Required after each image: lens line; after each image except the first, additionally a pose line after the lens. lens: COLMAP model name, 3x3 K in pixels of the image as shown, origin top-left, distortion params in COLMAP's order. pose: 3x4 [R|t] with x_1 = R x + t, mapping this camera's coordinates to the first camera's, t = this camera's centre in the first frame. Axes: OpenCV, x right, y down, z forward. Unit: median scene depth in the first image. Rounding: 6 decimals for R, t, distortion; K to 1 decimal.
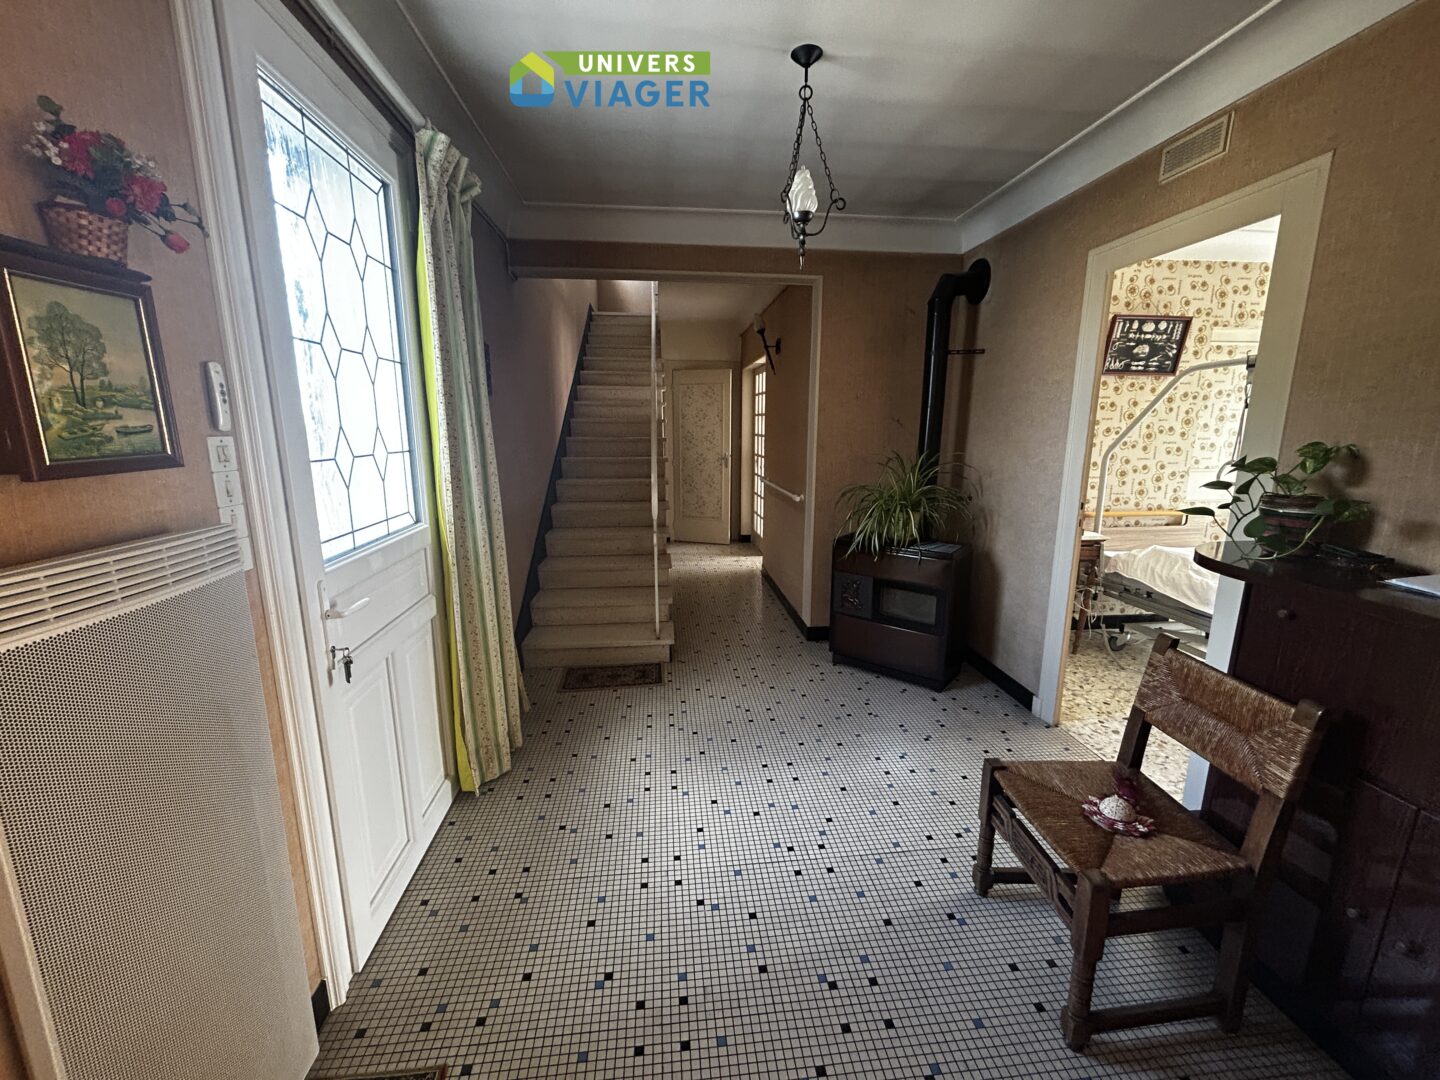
lens RADIAL K [[581.4, 0, 720.0], [0, 581.4, 536.1], [0, 0, 1]] dist [-0.000552, 0.000161]
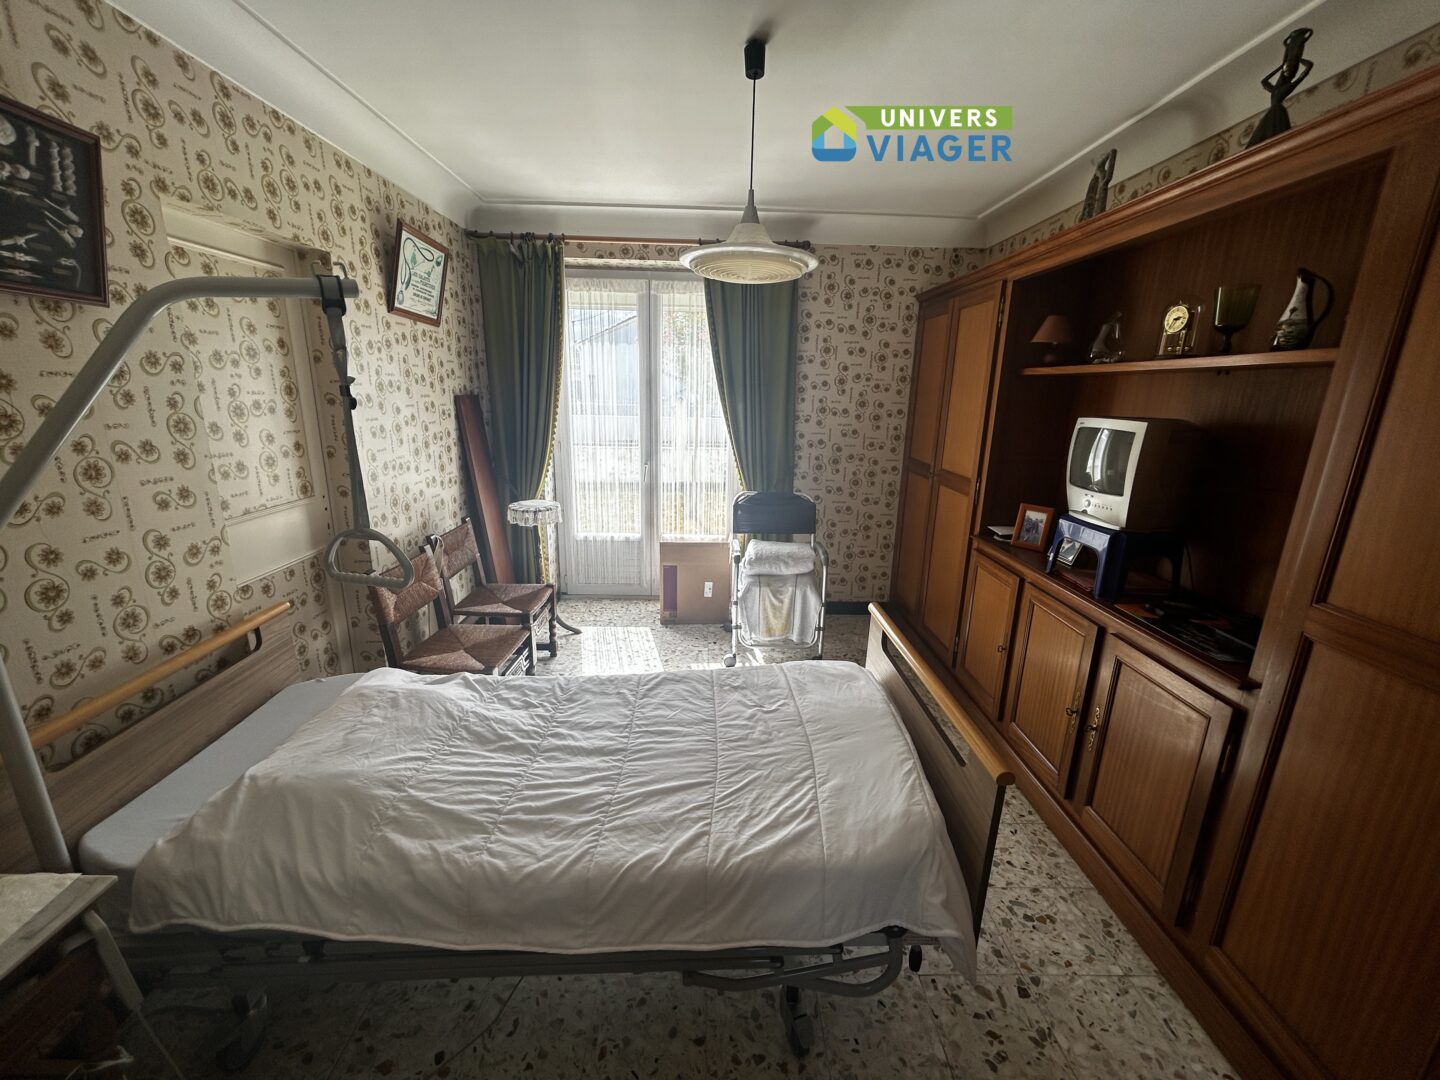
lens RADIAL K [[581.4, 0, 715.3], [0, 581.4, 534.9], [0, 0, 1]] dist [-0.000552, 0.000161]
pose [[0.080037, -0.248940, 0.965206, 0.422176], [0.176333, 0.956577, 0.232092, -0.153630], [-0.981071, 0.151622, 0.120458, 0.597493]]
